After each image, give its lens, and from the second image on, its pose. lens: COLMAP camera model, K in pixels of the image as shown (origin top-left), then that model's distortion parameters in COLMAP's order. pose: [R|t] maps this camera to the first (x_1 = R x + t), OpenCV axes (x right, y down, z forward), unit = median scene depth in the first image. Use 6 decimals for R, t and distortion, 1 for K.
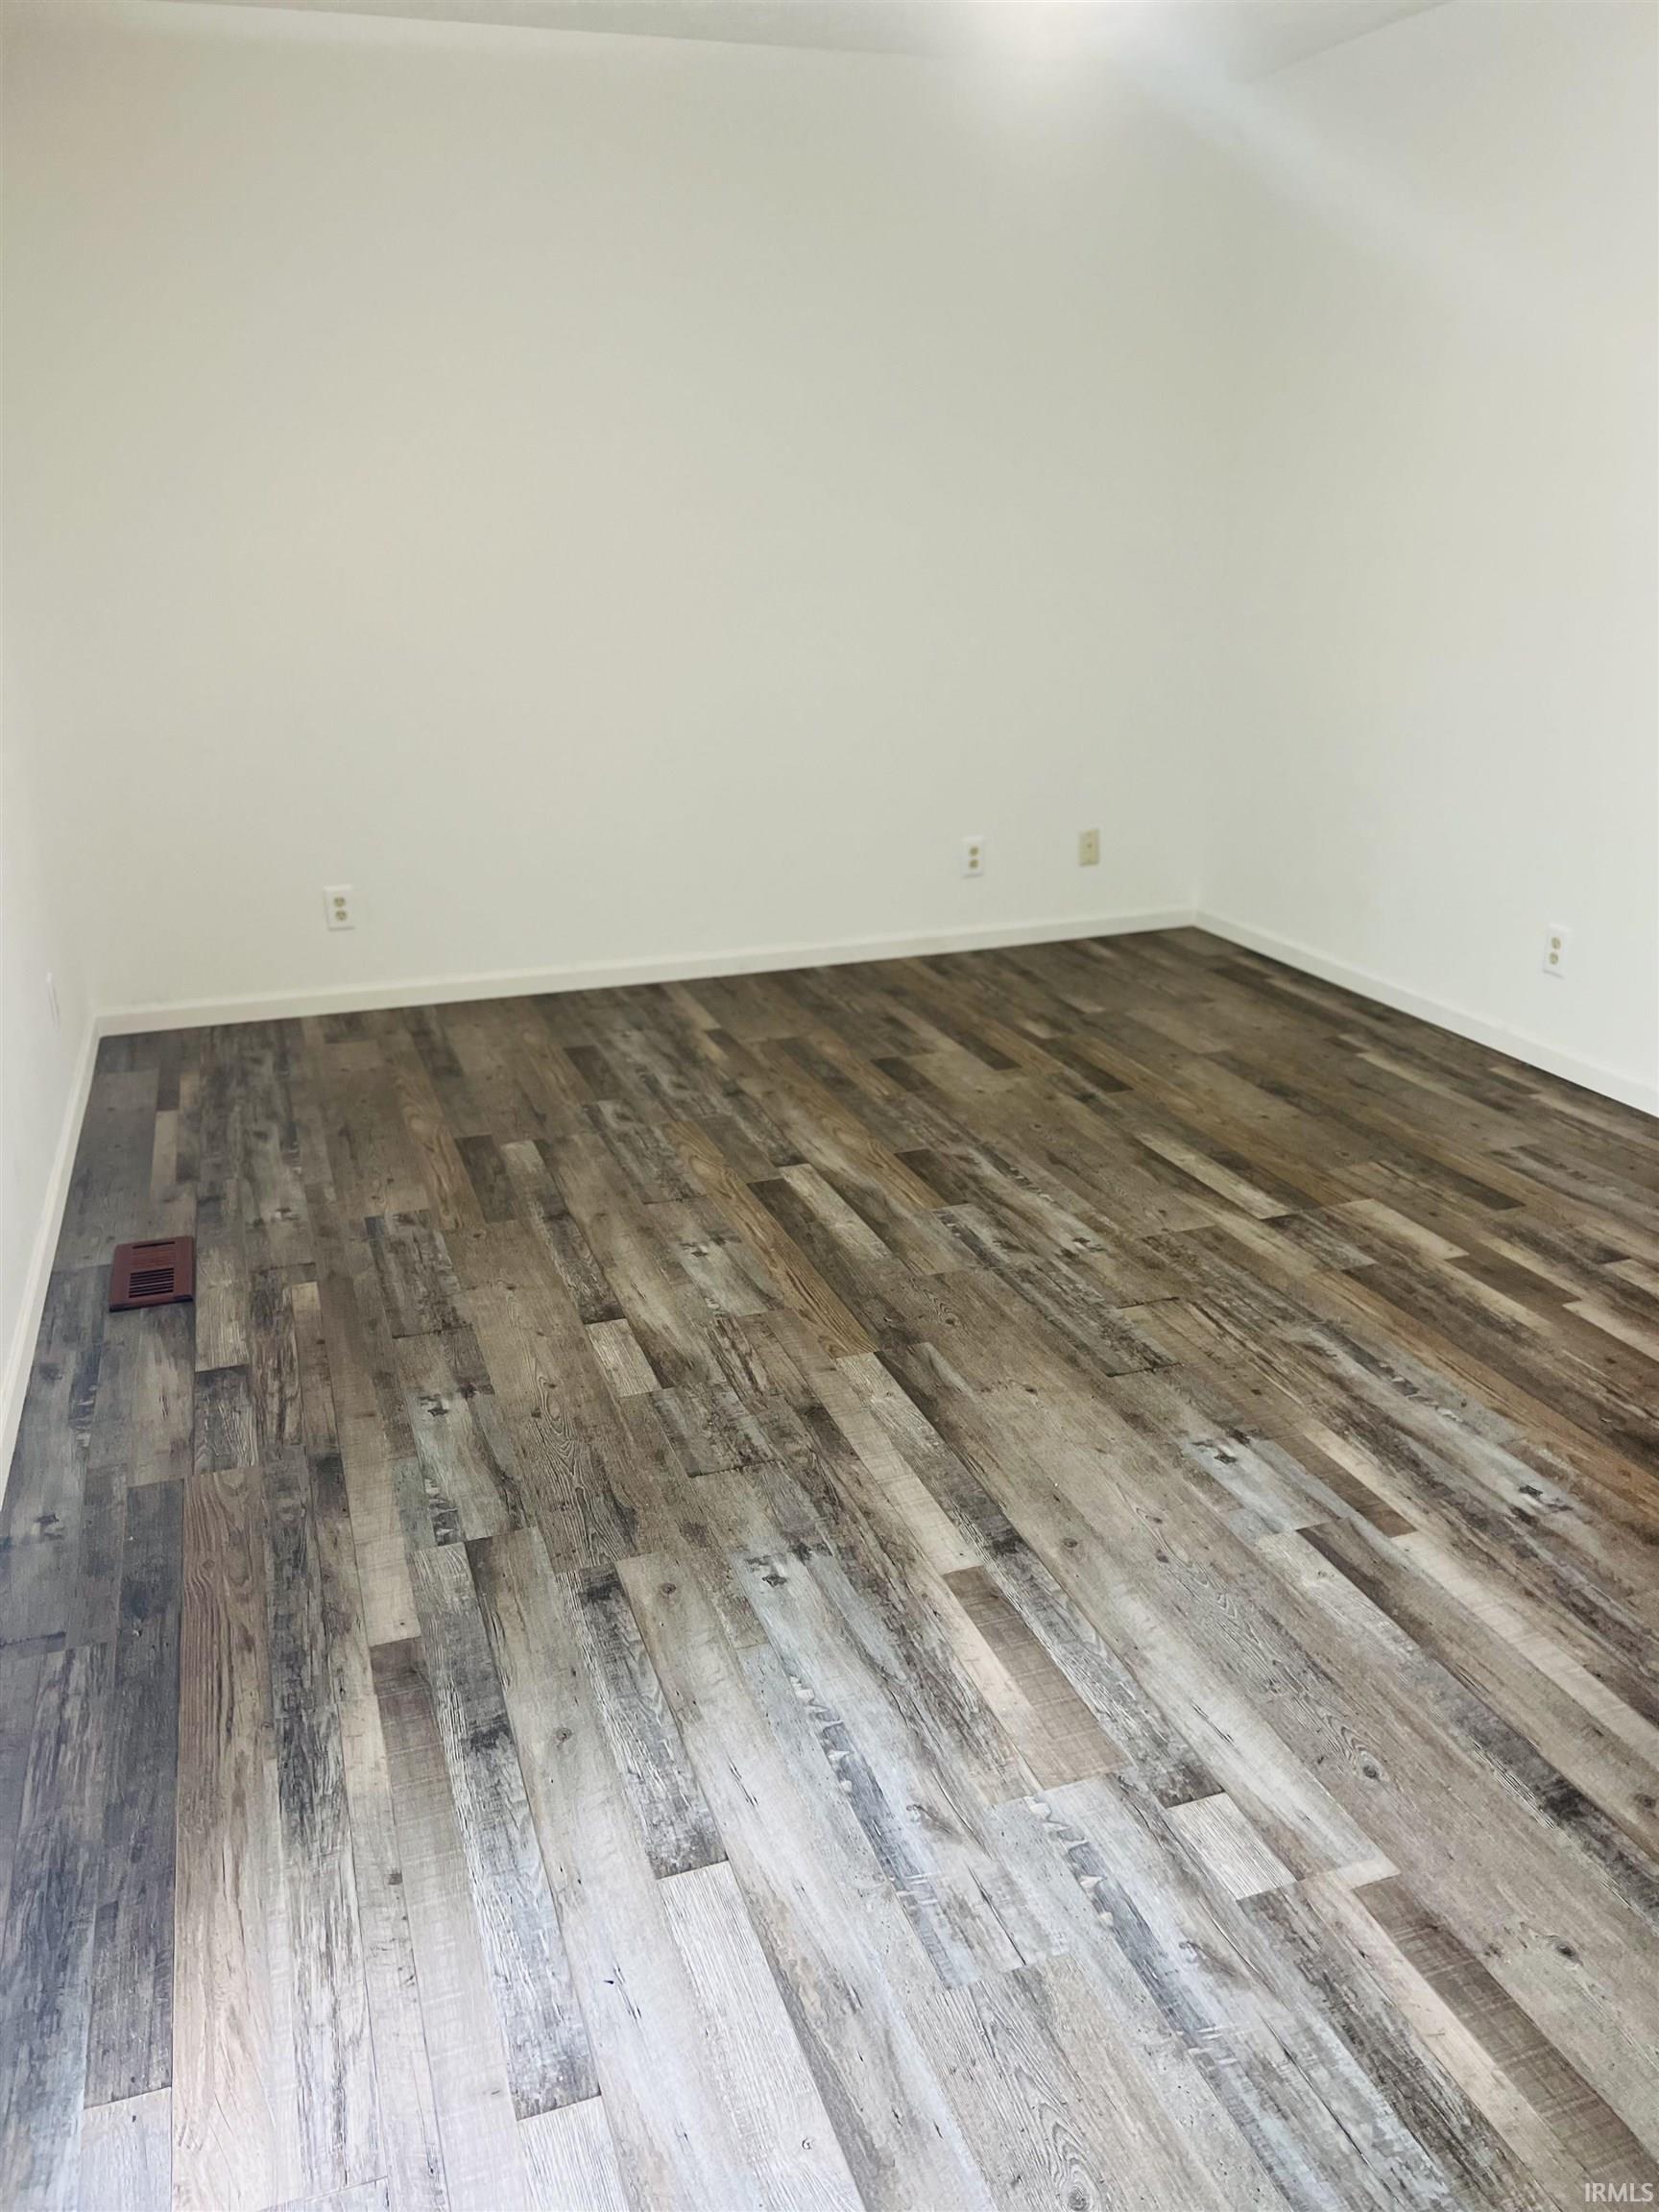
lens RADIAL K [[1658.3, 0, 826.4], [0, 1658.3, 1093.1], [0, 0, 1]] dist [0.056377, -0.070967]
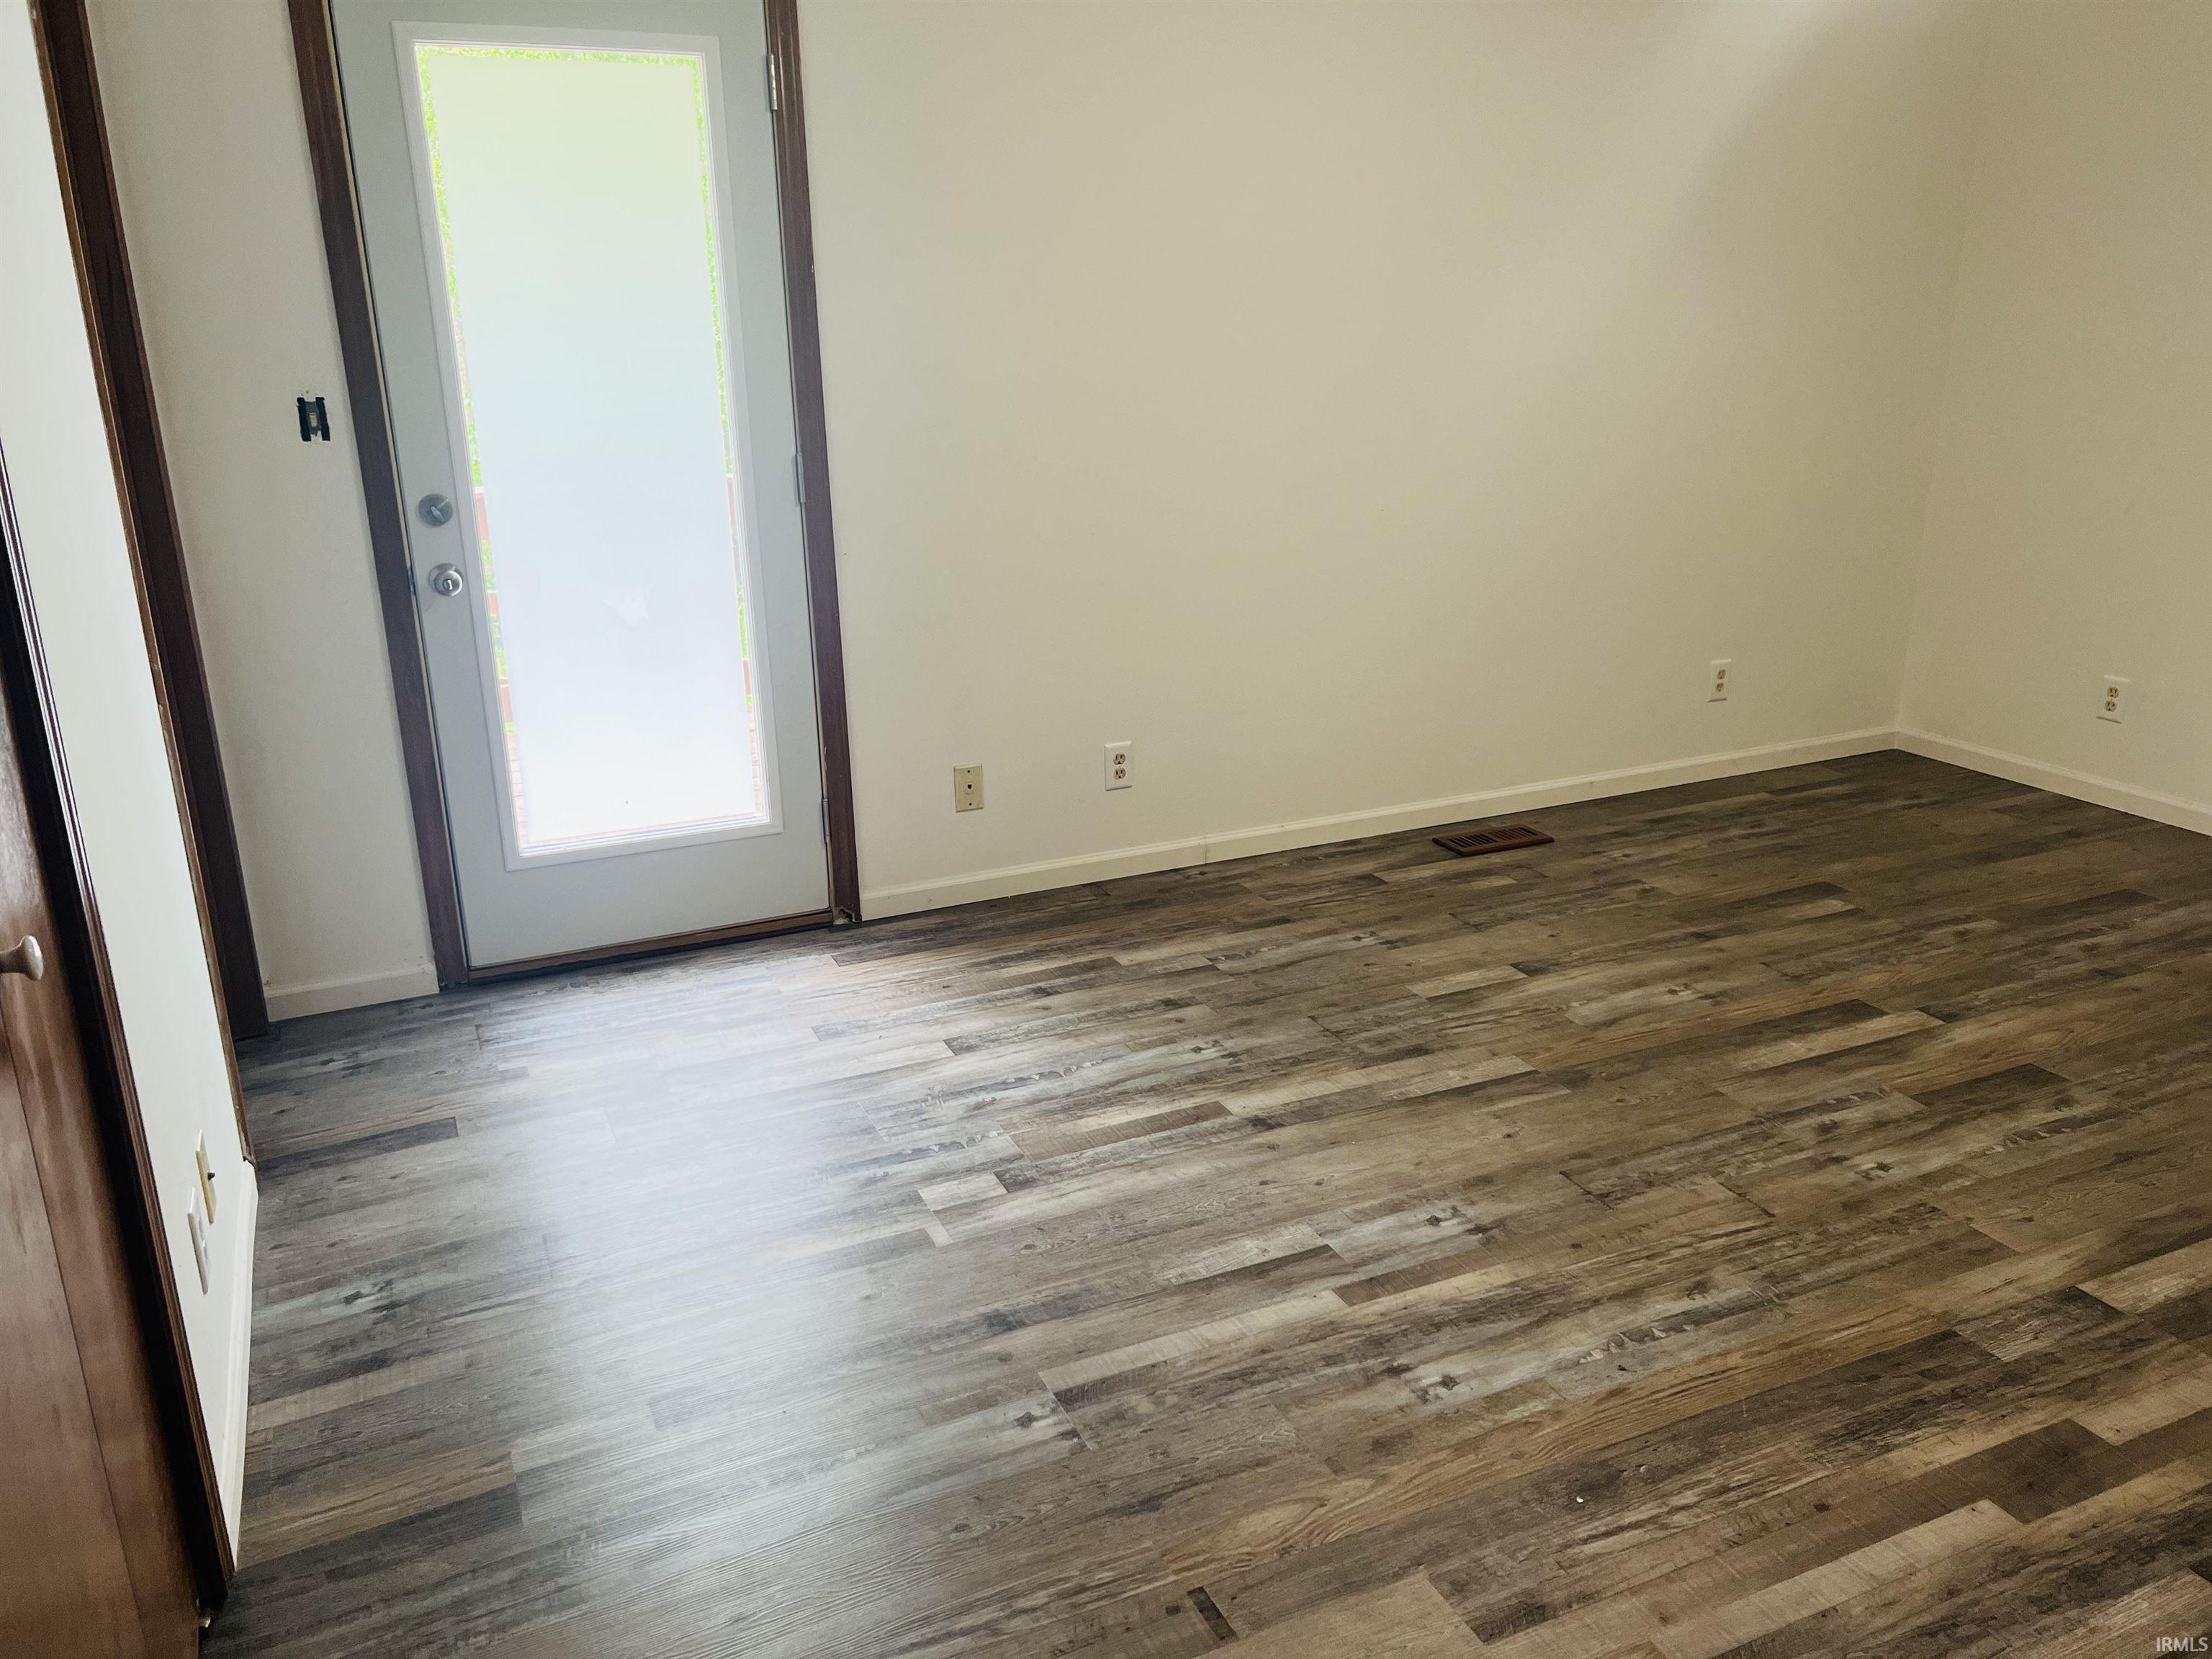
lens RADIAL K [[1658.3, 0, 1116.4], [0, 1658.3, 819.2], [0, 0, 1]] dist [0.056377, -0.070967]
pose [[0.083821, 0.309880, -0.947074, 1.062646], [-0.307580, 0.912055, 0.271199, -0.228570], [0.947823, 0.268569, 0.171763, 0.492773]]
